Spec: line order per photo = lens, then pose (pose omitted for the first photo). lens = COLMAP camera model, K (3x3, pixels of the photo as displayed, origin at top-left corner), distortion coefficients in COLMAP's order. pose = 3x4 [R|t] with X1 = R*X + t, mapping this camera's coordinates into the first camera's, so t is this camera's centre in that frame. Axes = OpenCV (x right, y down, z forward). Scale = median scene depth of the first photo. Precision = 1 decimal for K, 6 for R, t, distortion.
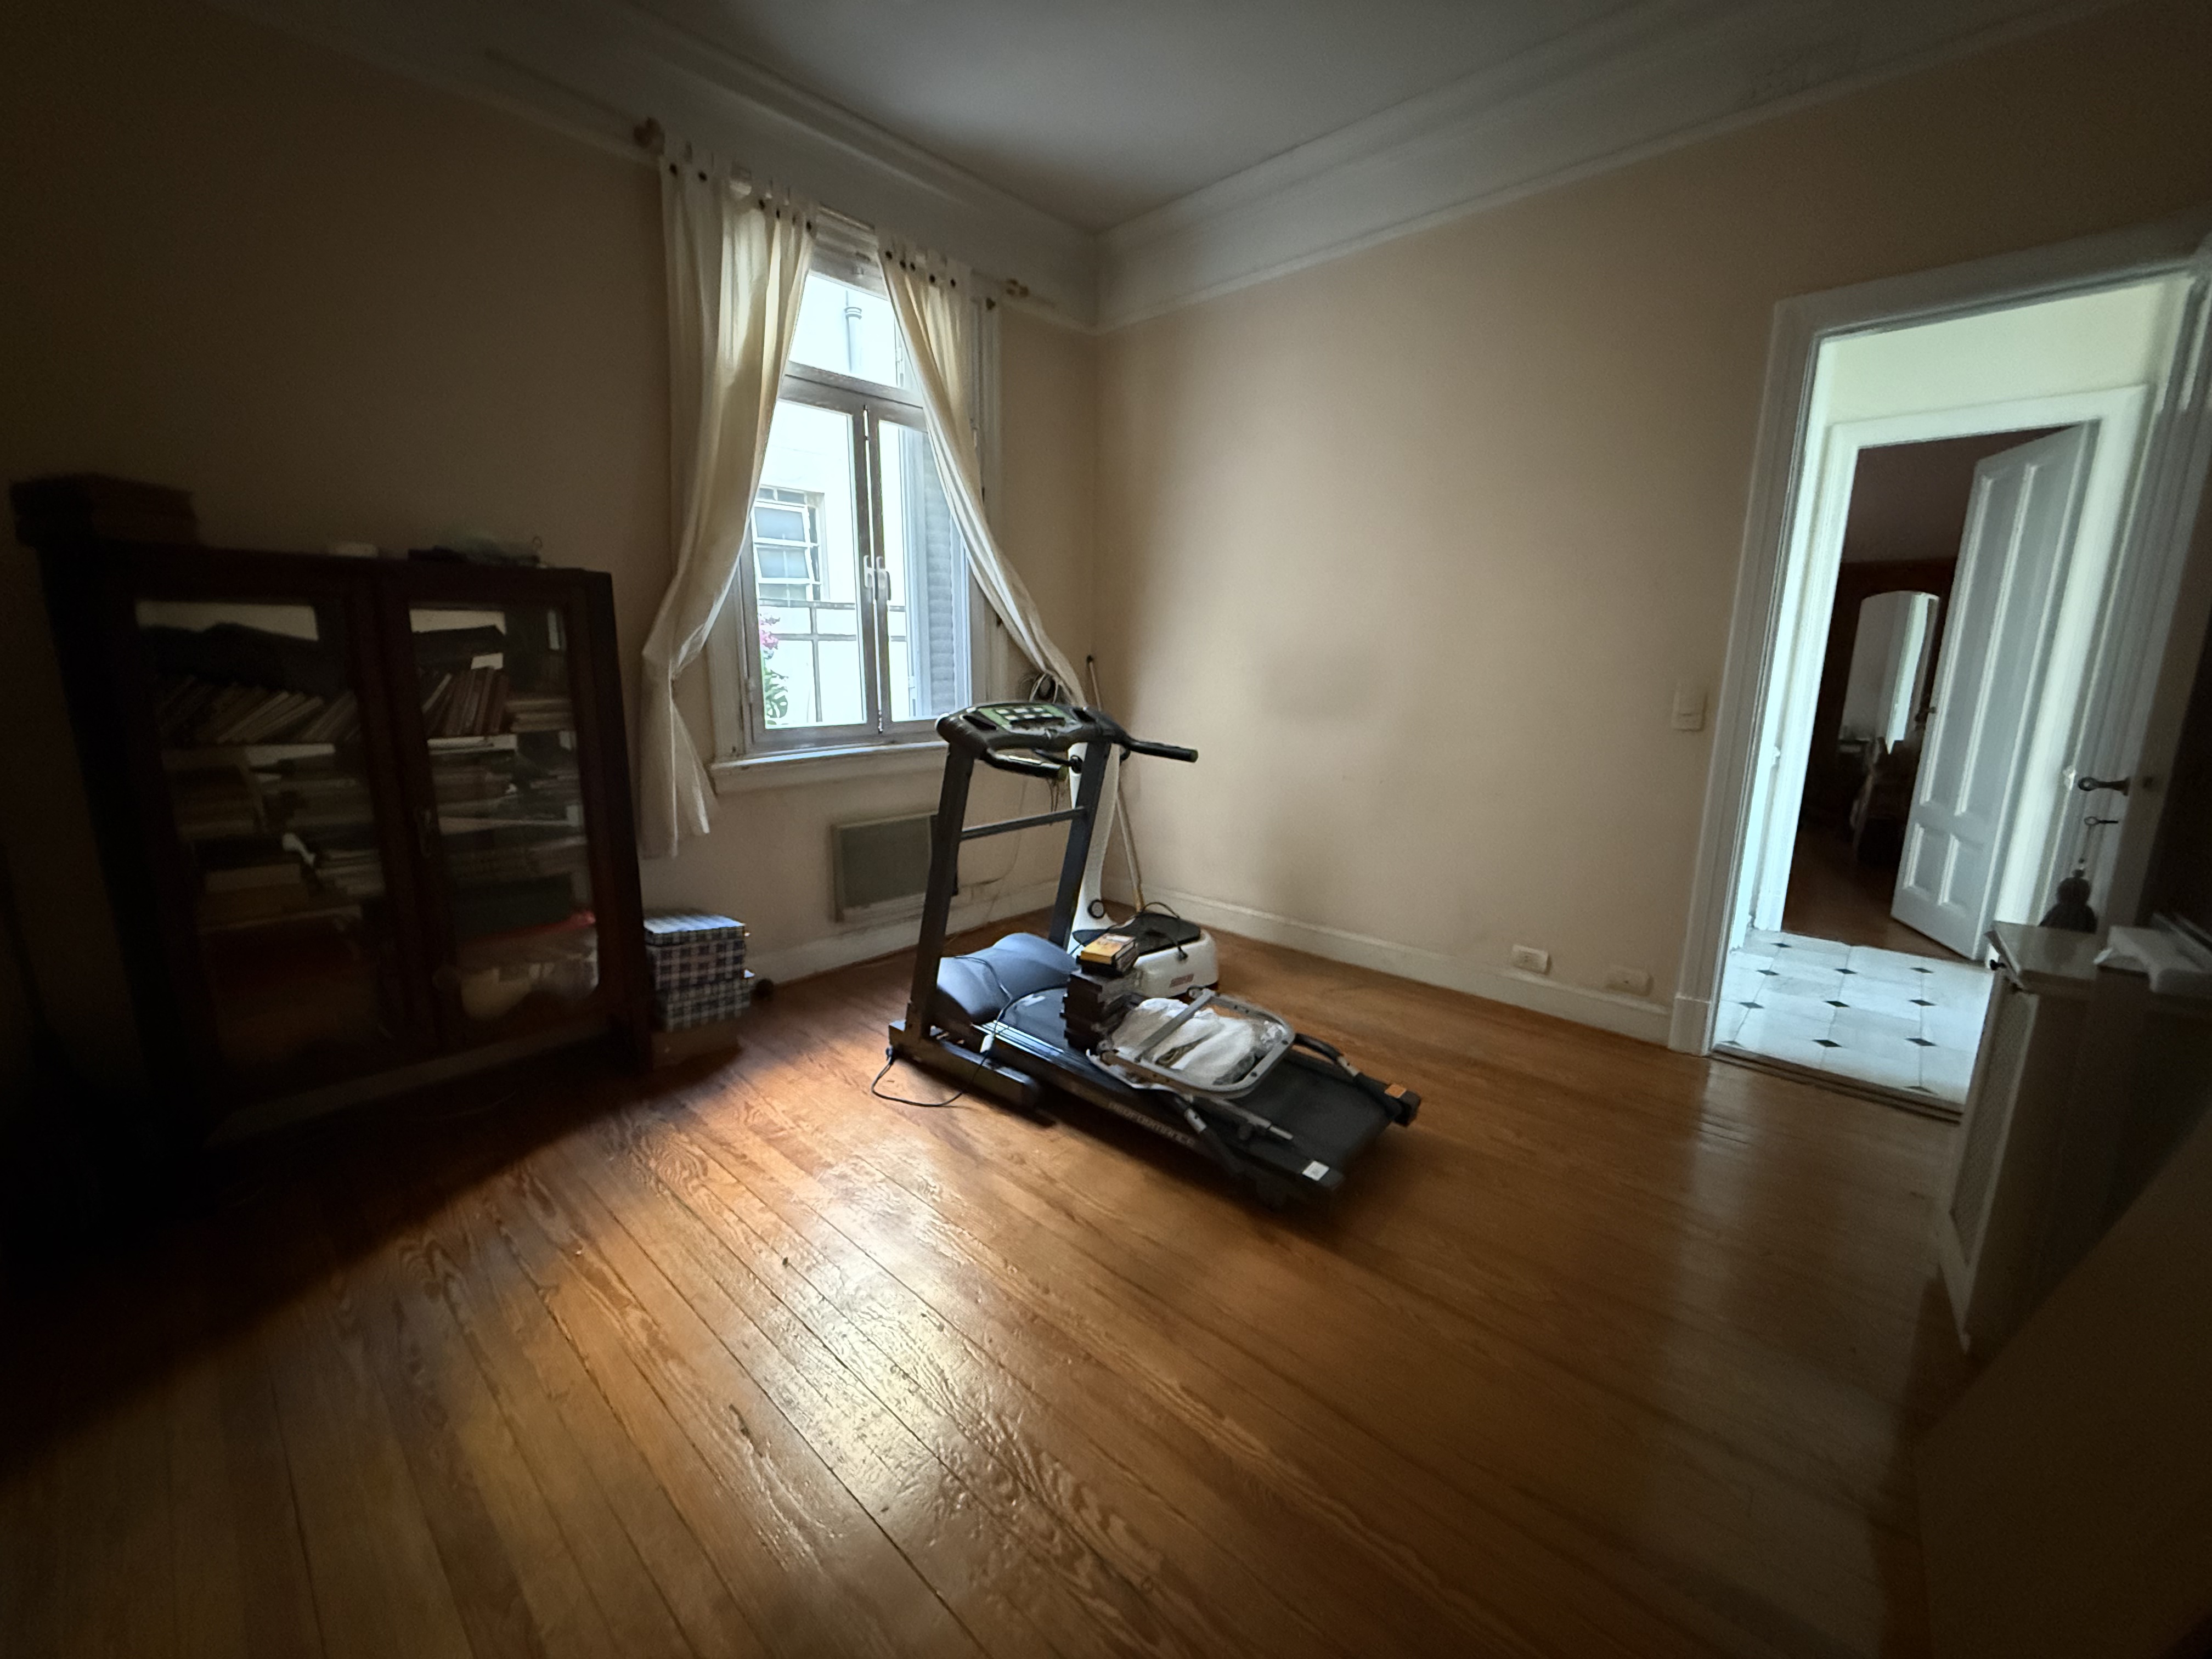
lens RADIAL K [[875.7, 0, 1095.3], [0, 875.7, 825.4], [0, 0, 1]] dist [-0.002488, -0.000395]
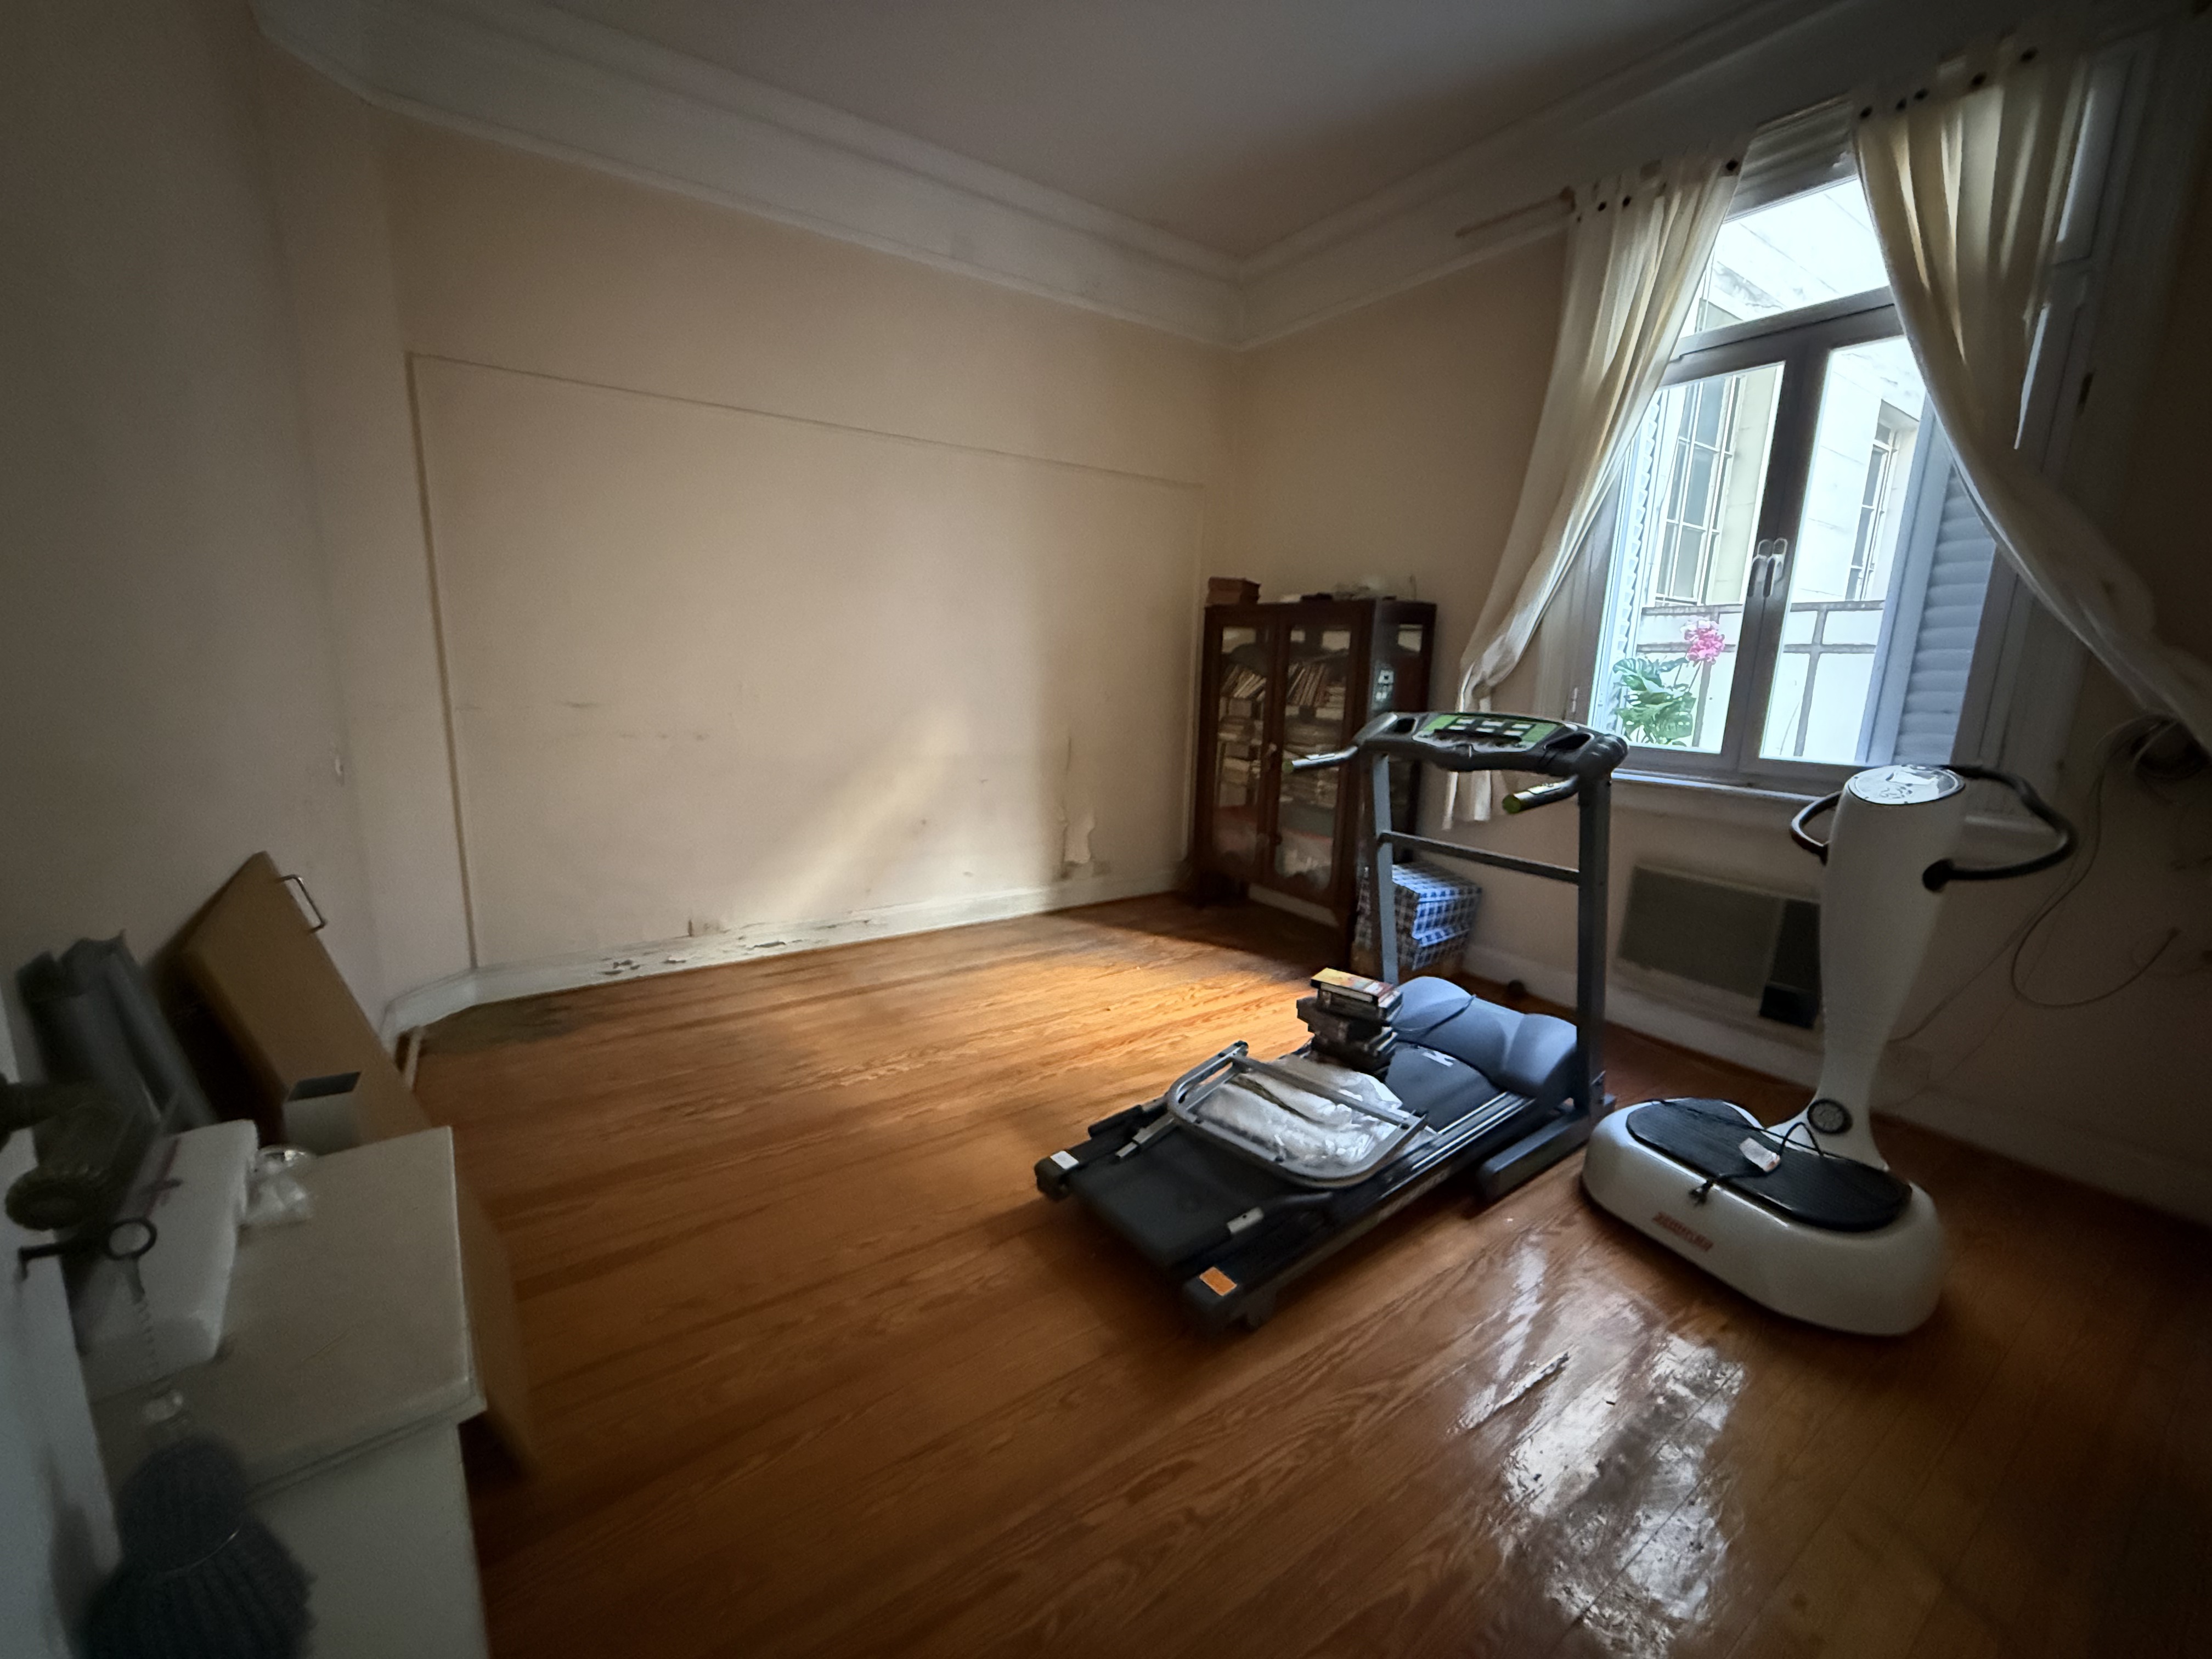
lens RADIAL K [[875.7, 0, 1097.0], [0, 875.7, 831.1], [0, 0, 1]] dist [-0.002488, -0.000395]
pose [[-0.211336, 0.189269, -0.958913, 0.676066], [-0.212442, 0.948723, 0.234078, -0.124755], [0.954047, 0.253182, -0.160291, 0.647874]]
